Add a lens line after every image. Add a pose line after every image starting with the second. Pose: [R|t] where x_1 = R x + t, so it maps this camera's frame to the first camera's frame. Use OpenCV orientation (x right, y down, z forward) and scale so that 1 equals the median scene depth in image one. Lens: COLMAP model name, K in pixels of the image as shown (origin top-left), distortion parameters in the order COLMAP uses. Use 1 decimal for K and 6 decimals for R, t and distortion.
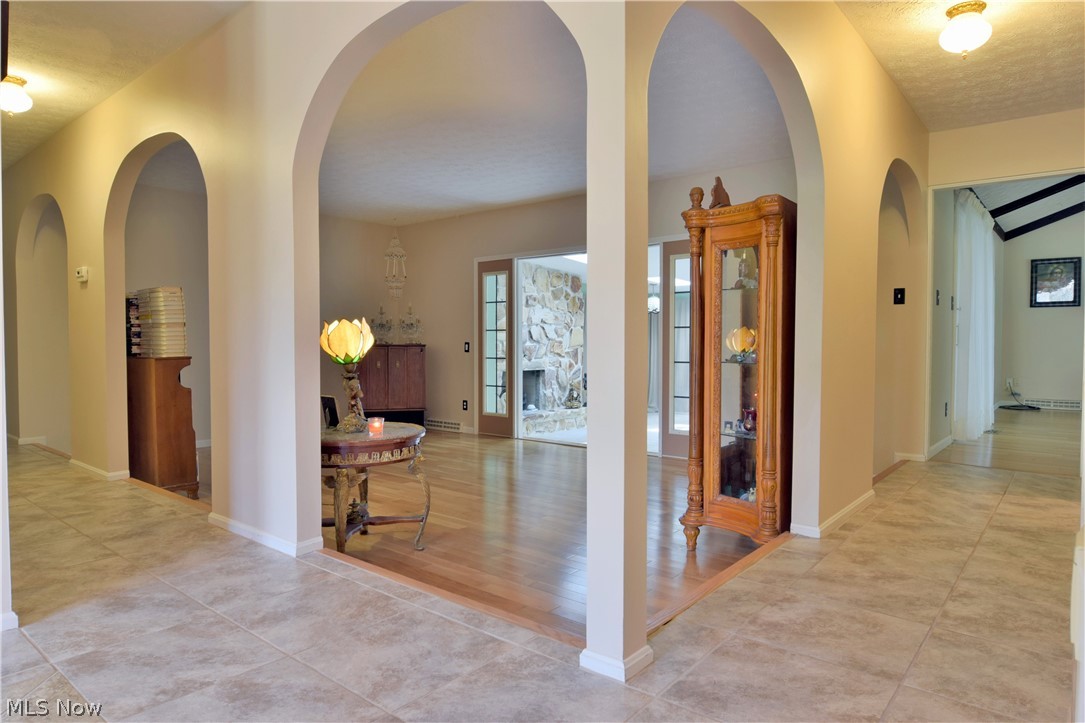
lens RADIAL K [[663.6, 0, 538.2], [0, 663.6, 361.4], [0, 0, 1]] dist [0.000565, 0.002373]
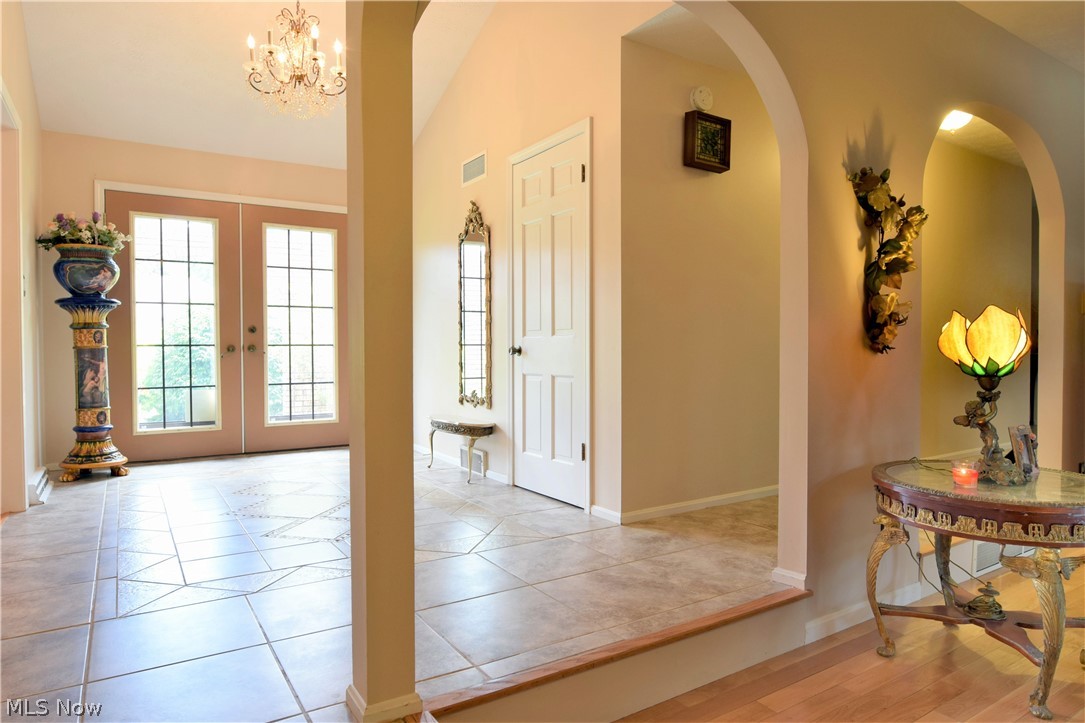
lens RADIAL K [[663.6, 0, 542.1], [0, 663.6, 362.2], [0, 0, 1]] dist [0.000565, 0.002373]
pose [[-0.309800, 0.020083, -0.950589, 0.671238], [-0.019463, 0.999433, 0.027458, -0.027653], [0.950602, 0.027008, -0.309234, 1.102285]]
